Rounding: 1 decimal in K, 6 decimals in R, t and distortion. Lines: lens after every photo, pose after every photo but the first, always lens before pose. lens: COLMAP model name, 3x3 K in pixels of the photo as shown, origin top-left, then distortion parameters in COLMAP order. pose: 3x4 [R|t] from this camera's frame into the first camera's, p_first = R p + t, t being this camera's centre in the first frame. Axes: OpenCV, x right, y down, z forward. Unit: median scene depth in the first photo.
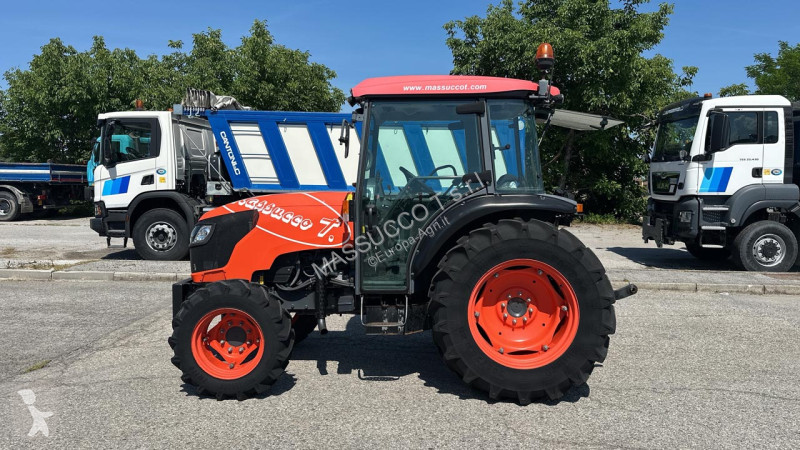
lens RADIAL K [[577.1, 0, 411.0], [0, 577.1, 221.1], [0, 0, 1]] dist [0.092306, -0.138422]
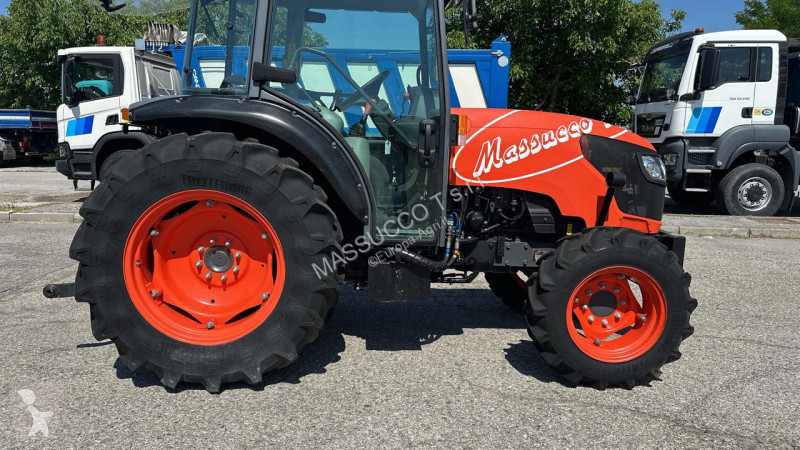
lens RADIAL K [[555.3, 0, 400.0], [0, 555.3, 225.0], [0, 0, 1]] dist [0.057192, -0.076424]
pose [[0.999996, 0.002687, -0.000025, 0.024964], [-0.002674, 0.995969, 0.089657, 0.018953], [0.000266, -0.089656, 0.995973, 0.071076]]
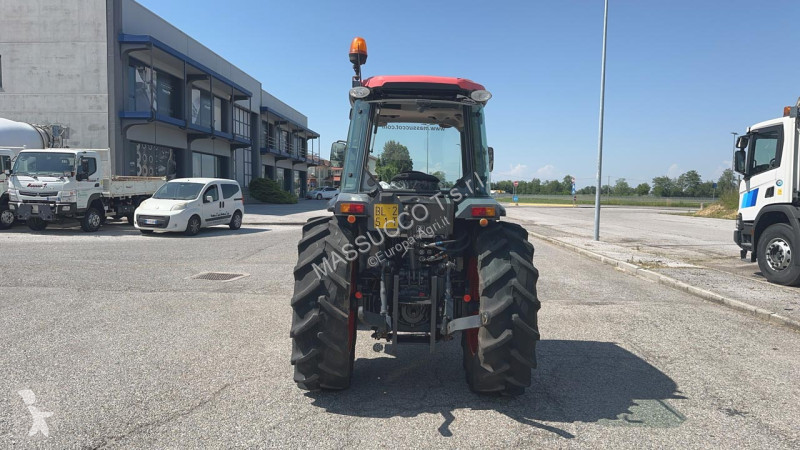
lens RADIAL K [[555.3, 0, 400.0], [0, 555.3, 225.0], [0, 0, 1]] dist [0.057192, -0.076424]
pose [[0.014848, 0.046544, -0.998806, 0.466283], [-0.072584, 0.996331, 0.045350, -0.017291], [0.997252, 0.071824, 0.018172, 0.427938]]
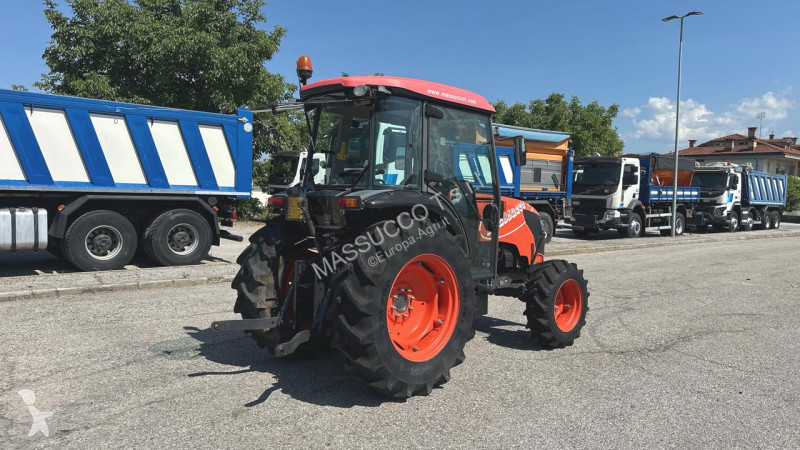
lens RADIAL K [[576.0, 0, 396.9], [0, 576.0, 213.8], [0, 0, 1]] dist [0.059497, -0.099759]
pose [[0.733539, -0.016734, 0.679441, -0.335400], [0.024499, 0.999698, -0.001828, -0.000554], [-0.679206, 0.017986, 0.733728, 0.051190]]
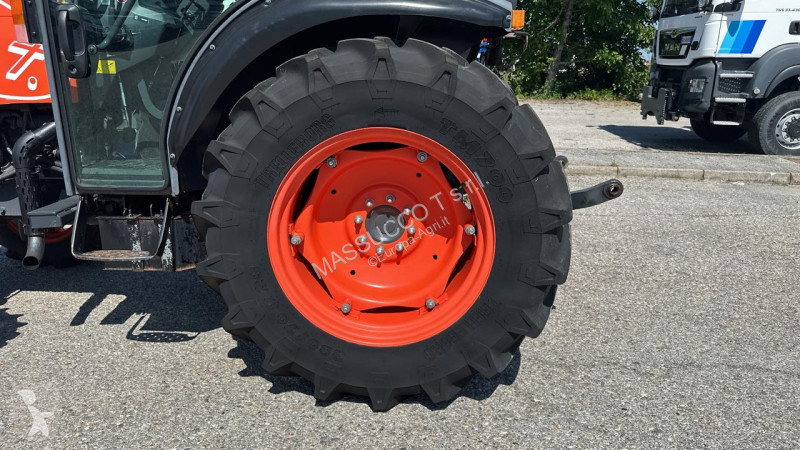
lens RADIAL K [[562.4, 0, 404.1], [0, 562.4, 216.9], [0, 0, 1]] dist [0.006868, -0.000573]
pose [[0.999819, 0.014810, -0.011934, 0.081646], [-0.012071, 0.978980, 0.203597, 0.016676], [0.014698, -0.203416, 0.978982, 0.205178]]
